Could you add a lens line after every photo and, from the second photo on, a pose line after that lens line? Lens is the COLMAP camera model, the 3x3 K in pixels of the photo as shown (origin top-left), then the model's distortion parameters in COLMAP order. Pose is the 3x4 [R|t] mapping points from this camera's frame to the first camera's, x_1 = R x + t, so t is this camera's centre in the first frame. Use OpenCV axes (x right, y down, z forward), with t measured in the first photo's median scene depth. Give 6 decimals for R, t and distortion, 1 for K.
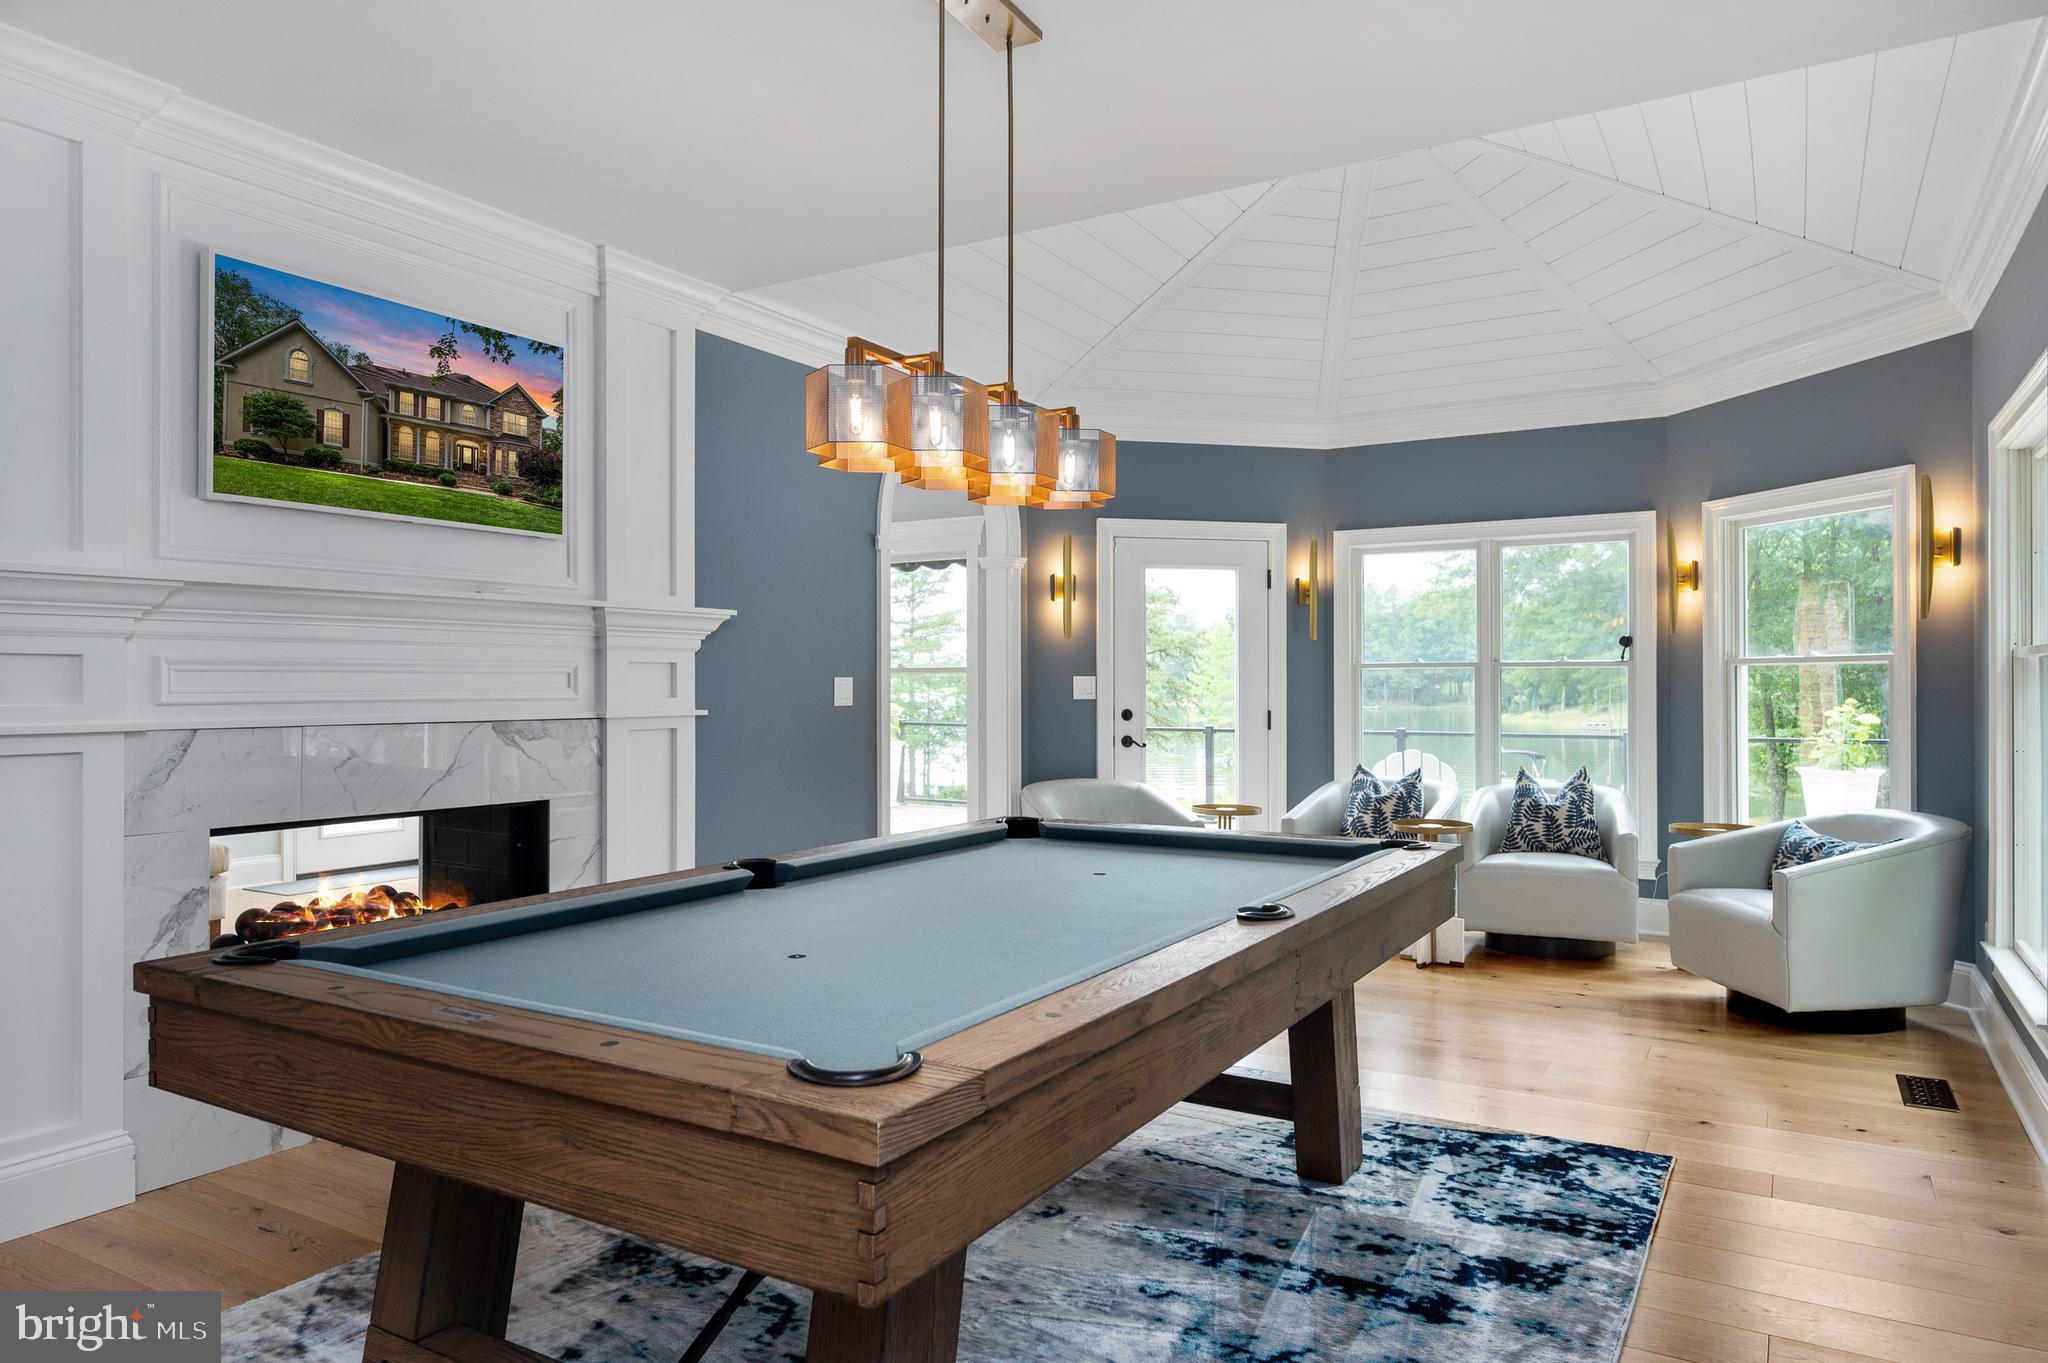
lens RADIAL K [[1271.8, 0, 1032.1], [0, 1271.8, 679.8], [0, 0, 1]] dist [-0.006131, 0.003695]
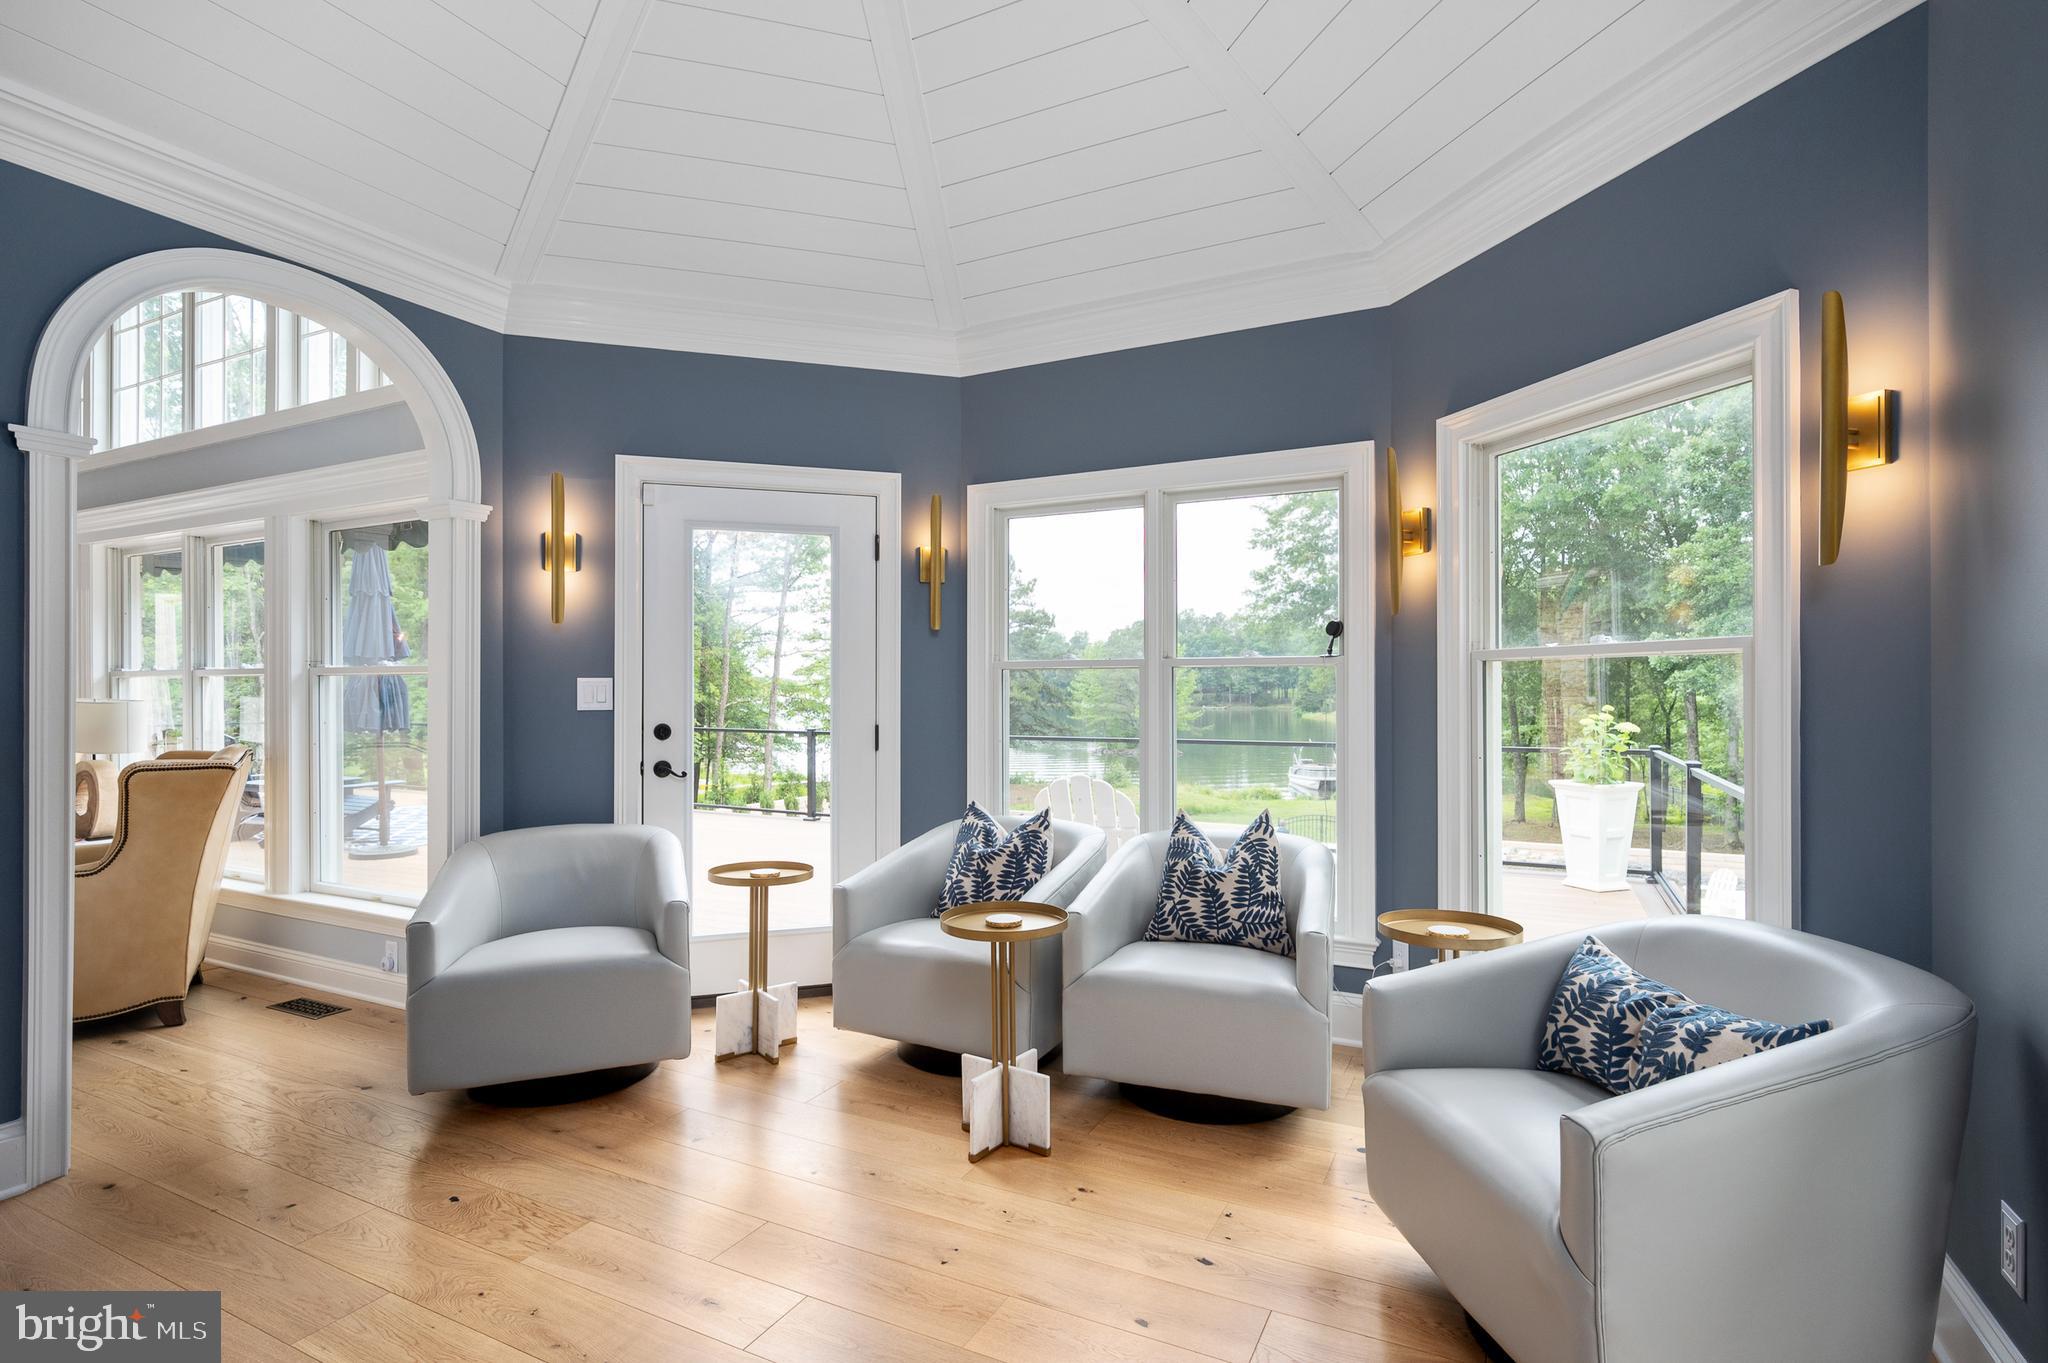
lens RADIAL K [[975.1, 0, 1022.0], [0, 975.1, 687.2], [0, 0, 1]] dist [-0.000363, -0.001292]
pose [[0.998218, 0.001104, 0.059654, 0.261646], [-0.001161, 0.999999, 0.000914, 0.001692], [-0.059653, -0.000982, 0.998219, 0.468576]]
